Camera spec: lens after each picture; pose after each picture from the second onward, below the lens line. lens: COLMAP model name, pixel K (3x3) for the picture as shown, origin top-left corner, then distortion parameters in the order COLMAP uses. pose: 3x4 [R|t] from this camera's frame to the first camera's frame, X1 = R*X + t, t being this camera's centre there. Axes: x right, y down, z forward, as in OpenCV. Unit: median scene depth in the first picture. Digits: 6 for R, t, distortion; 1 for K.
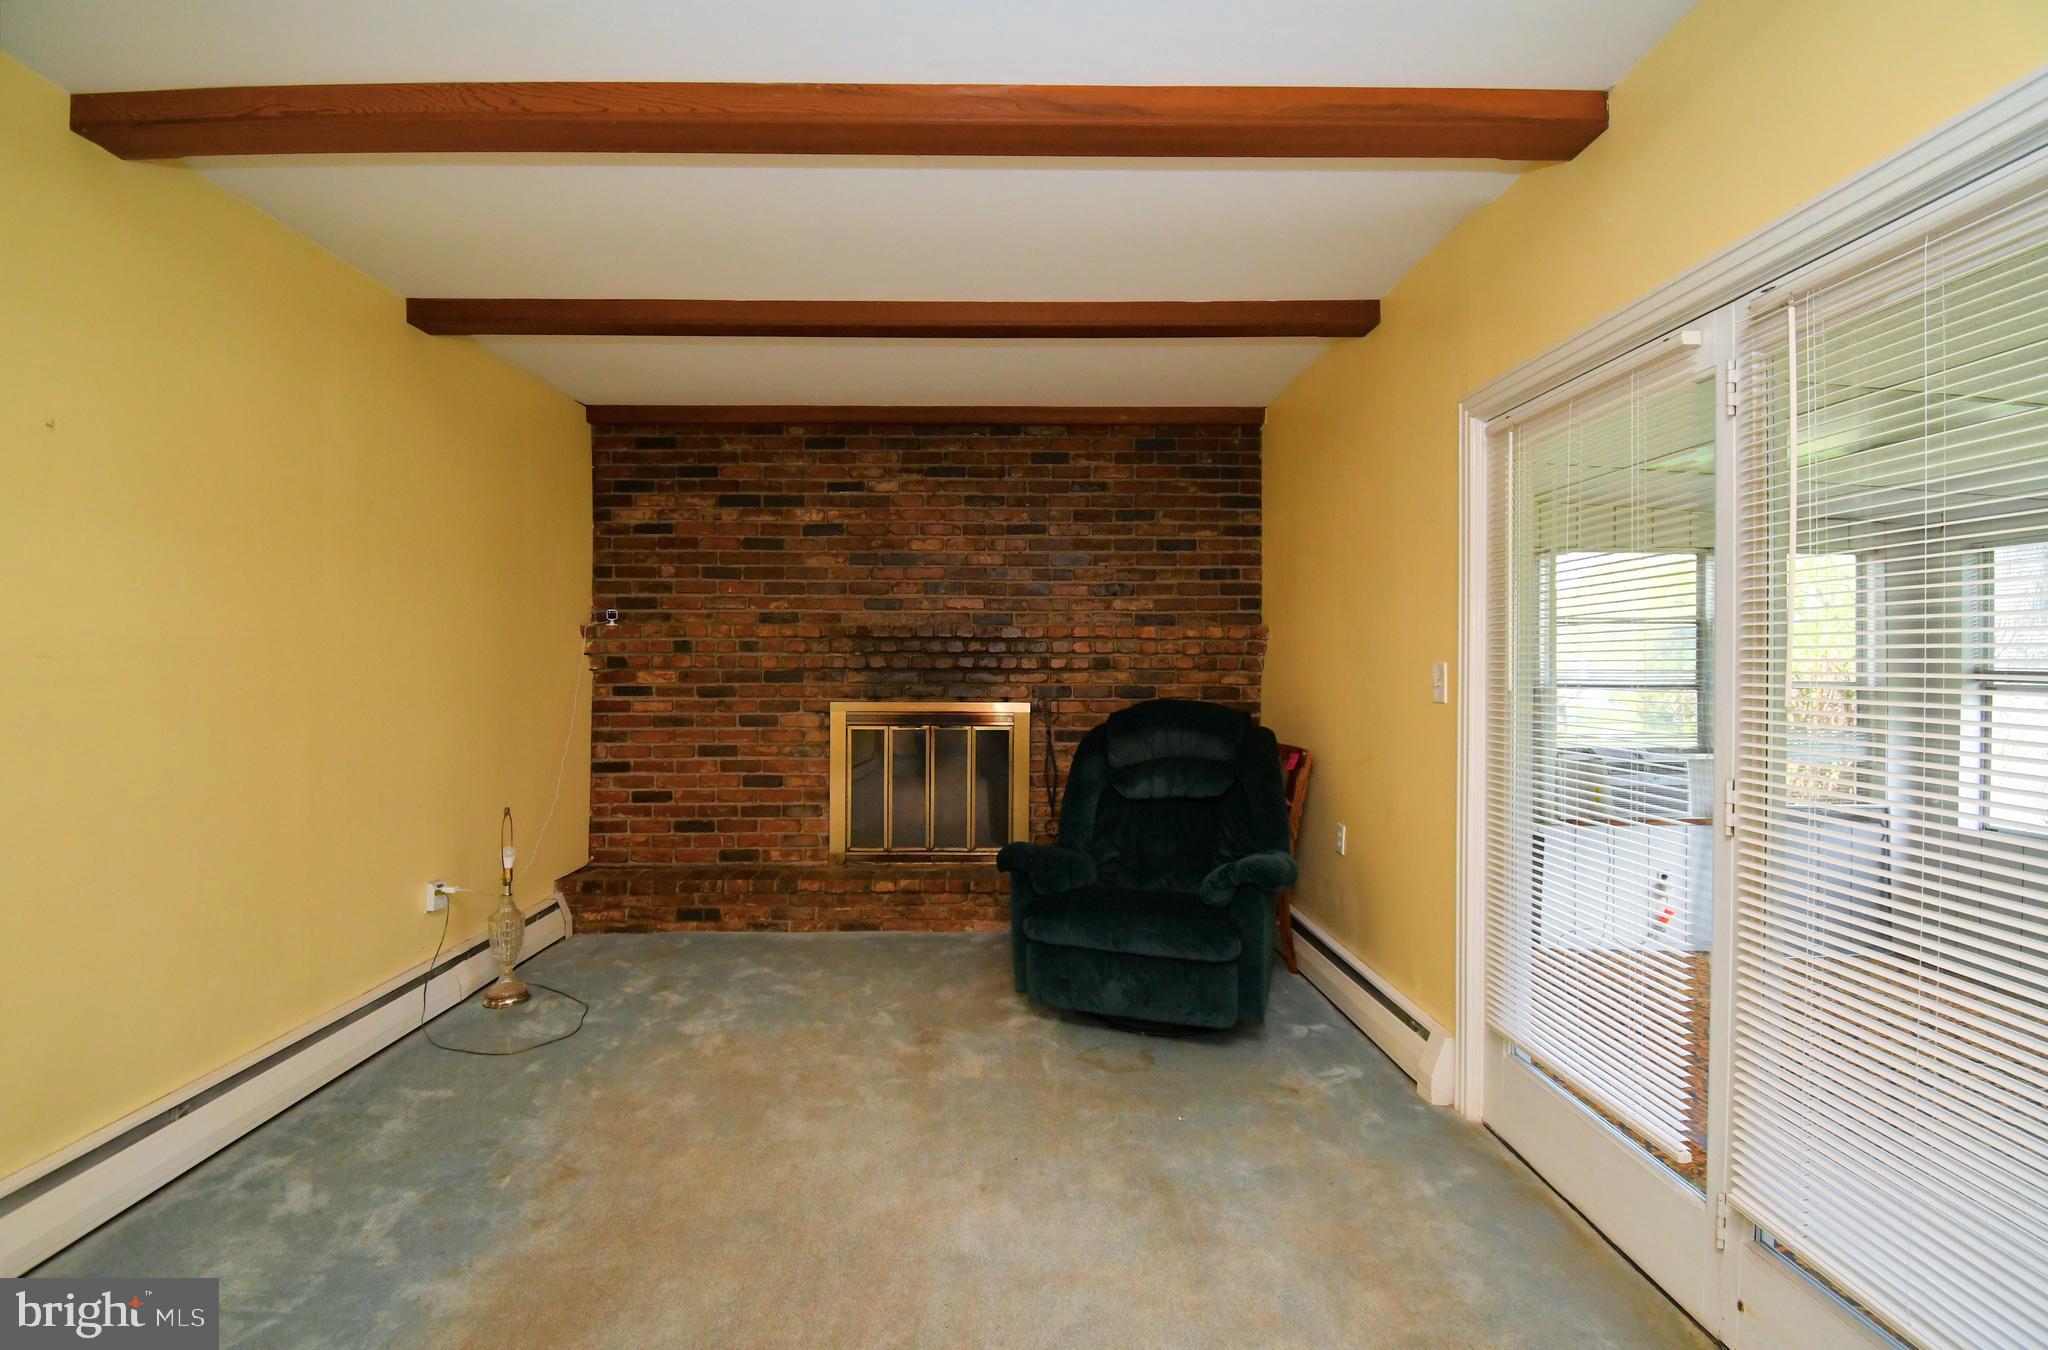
lens RADIAL K [[899.1, 0, 1024.0], [0, 899.1, 675.0], [0, 0, 1]] dist [0.015474, -0.000117]
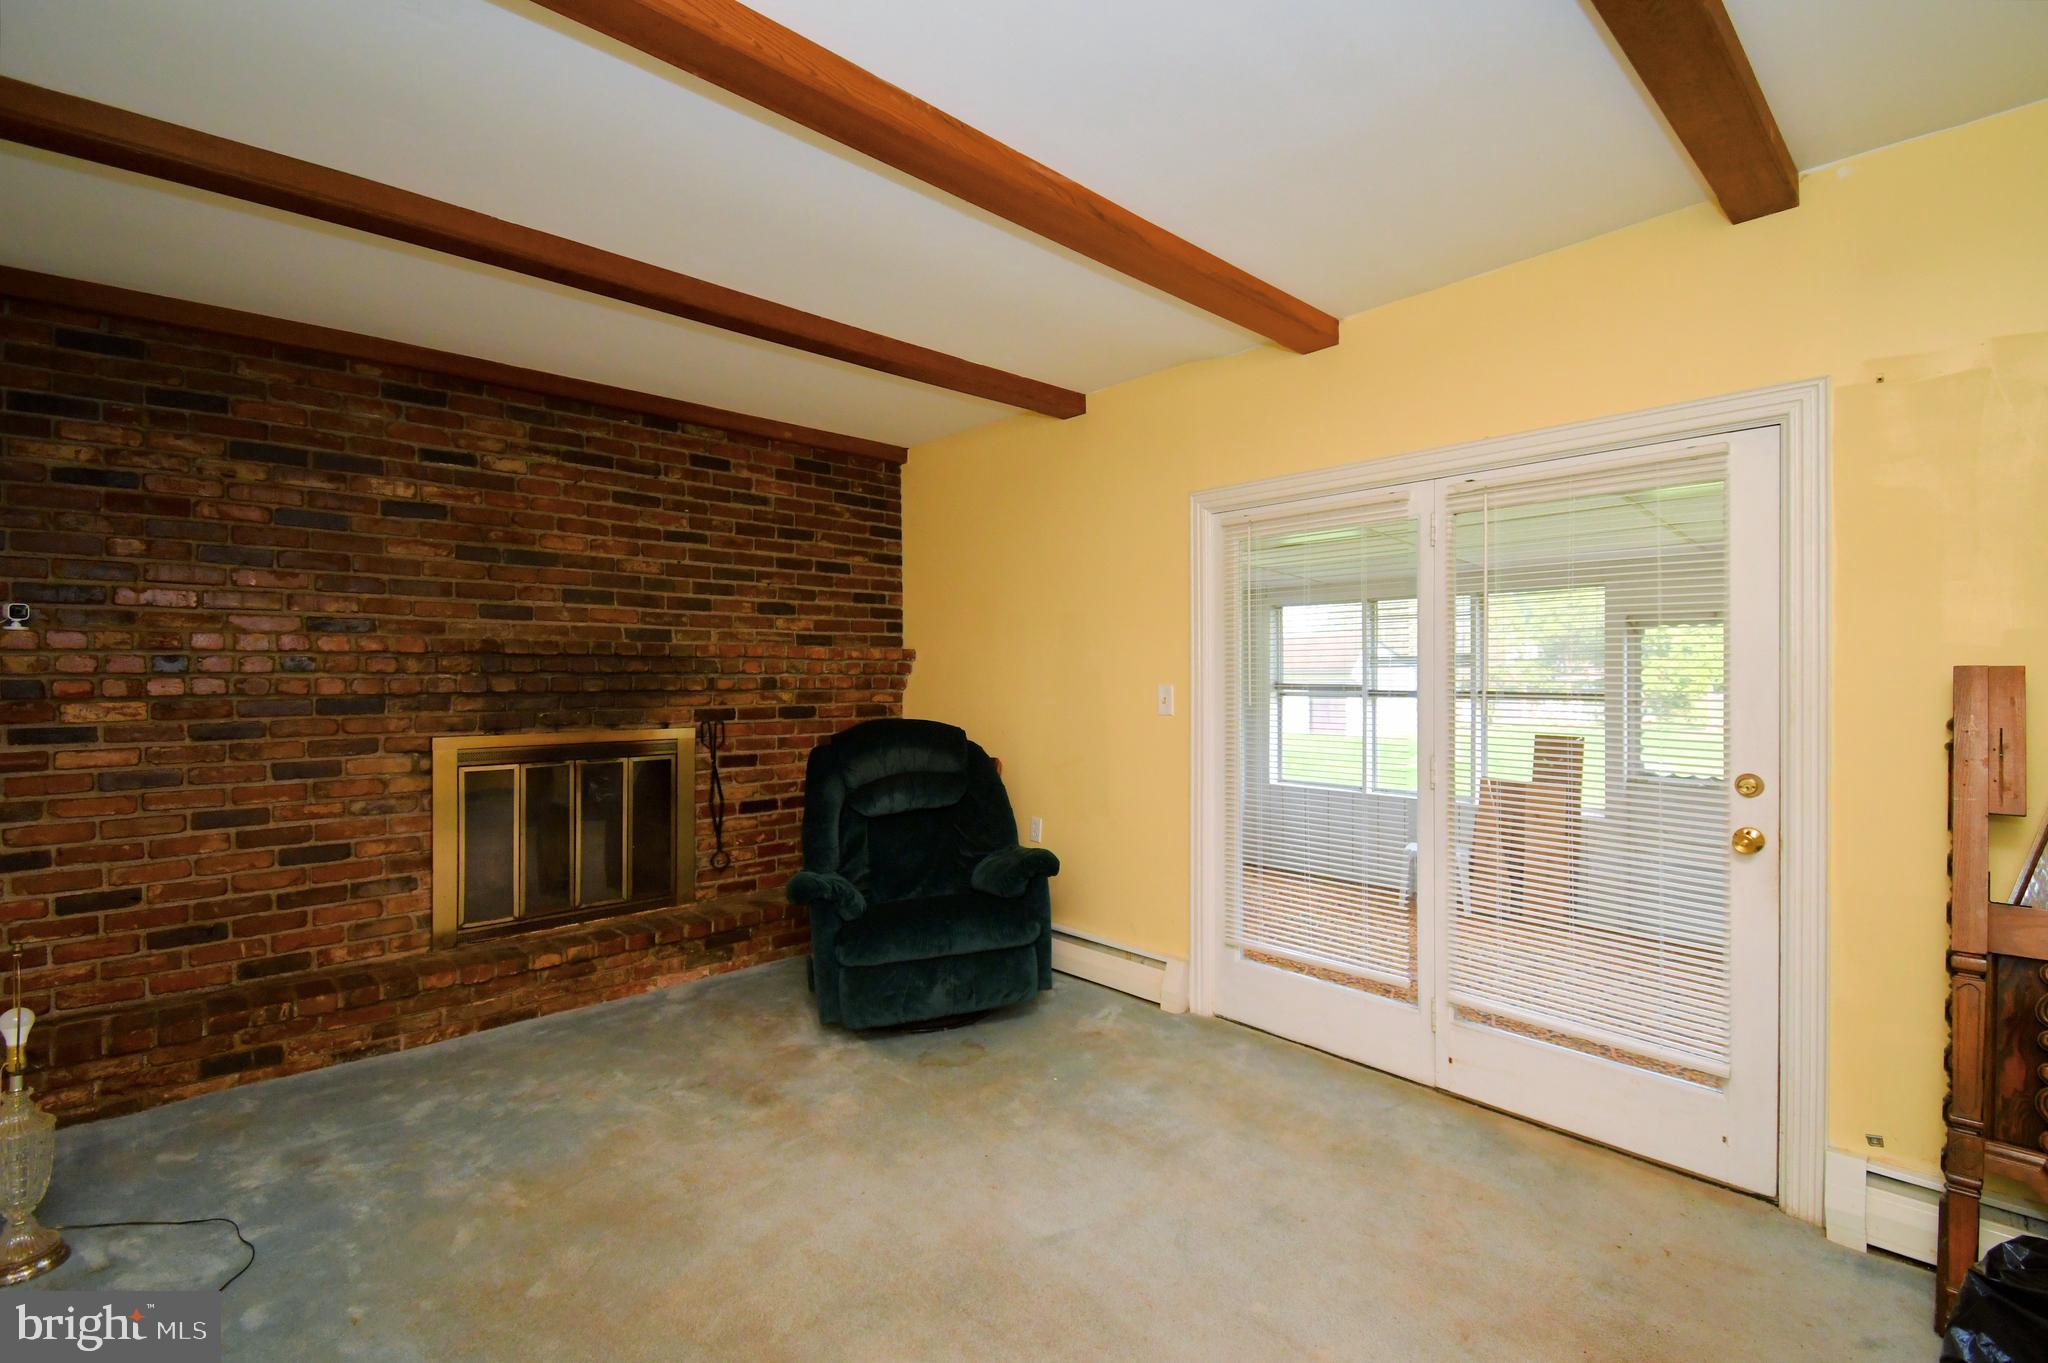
lens RADIAL K [[888.5, 0, 1047.1], [0, 888.5, 685.5], [0, 0, 1]] dist [0.041378, -0.027640]
pose [[0.738389, -0.010931, 0.674287, -0.342932], [0.009426, 0.999938, 0.005888, -0.013819], [-0.674310, 0.002008, 0.738446, 0.086367]]
